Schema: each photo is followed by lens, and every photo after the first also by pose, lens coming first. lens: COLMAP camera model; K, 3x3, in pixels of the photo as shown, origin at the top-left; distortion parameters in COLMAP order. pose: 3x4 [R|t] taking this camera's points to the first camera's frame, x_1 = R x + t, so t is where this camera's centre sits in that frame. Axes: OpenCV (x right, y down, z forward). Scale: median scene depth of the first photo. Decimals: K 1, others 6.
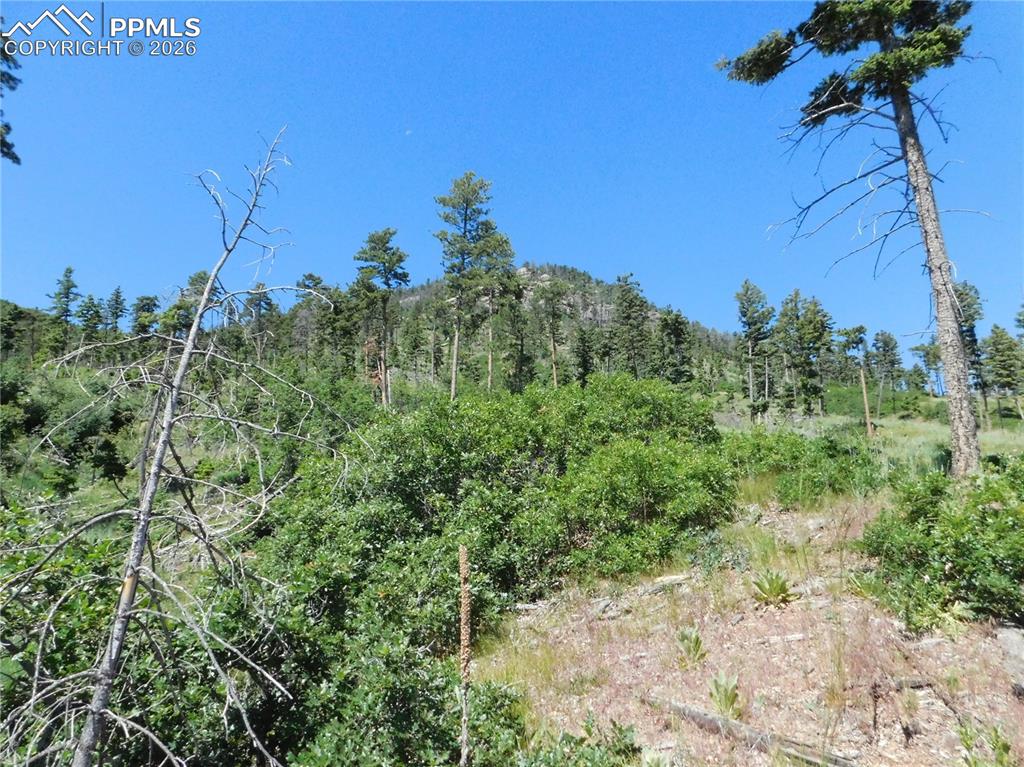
lens RADIAL K [[674.4, 0, 511.1], [0, 674.4, 381.8], [0, 0, 1]] dist [-0.073372, 0.055247]
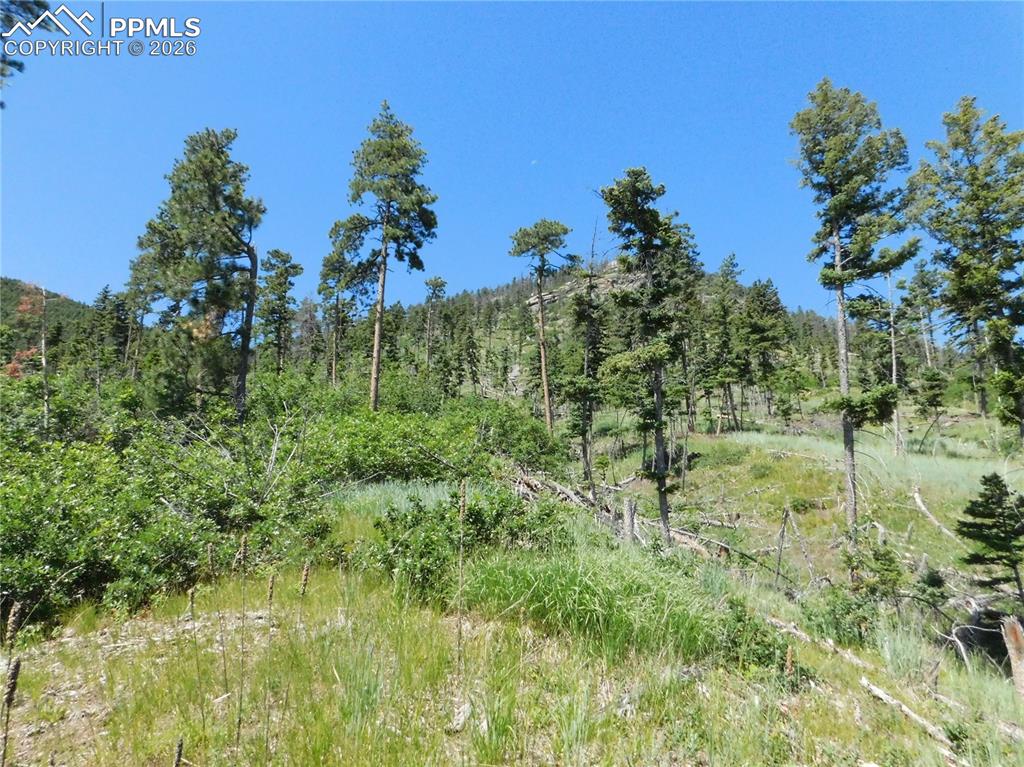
lens RADIAL K [[674.4, 0, 515.8], [0, 674.4, 384.9], [0, 0, 1]] dist [-0.073372, 0.055247]
pose [[0.987145, -0.026066, -0.157689, 0.150821], [0.025737, 0.999660, -0.004130, 0.013934], [0.157744, 0.000018, 0.987480, 0.385557]]
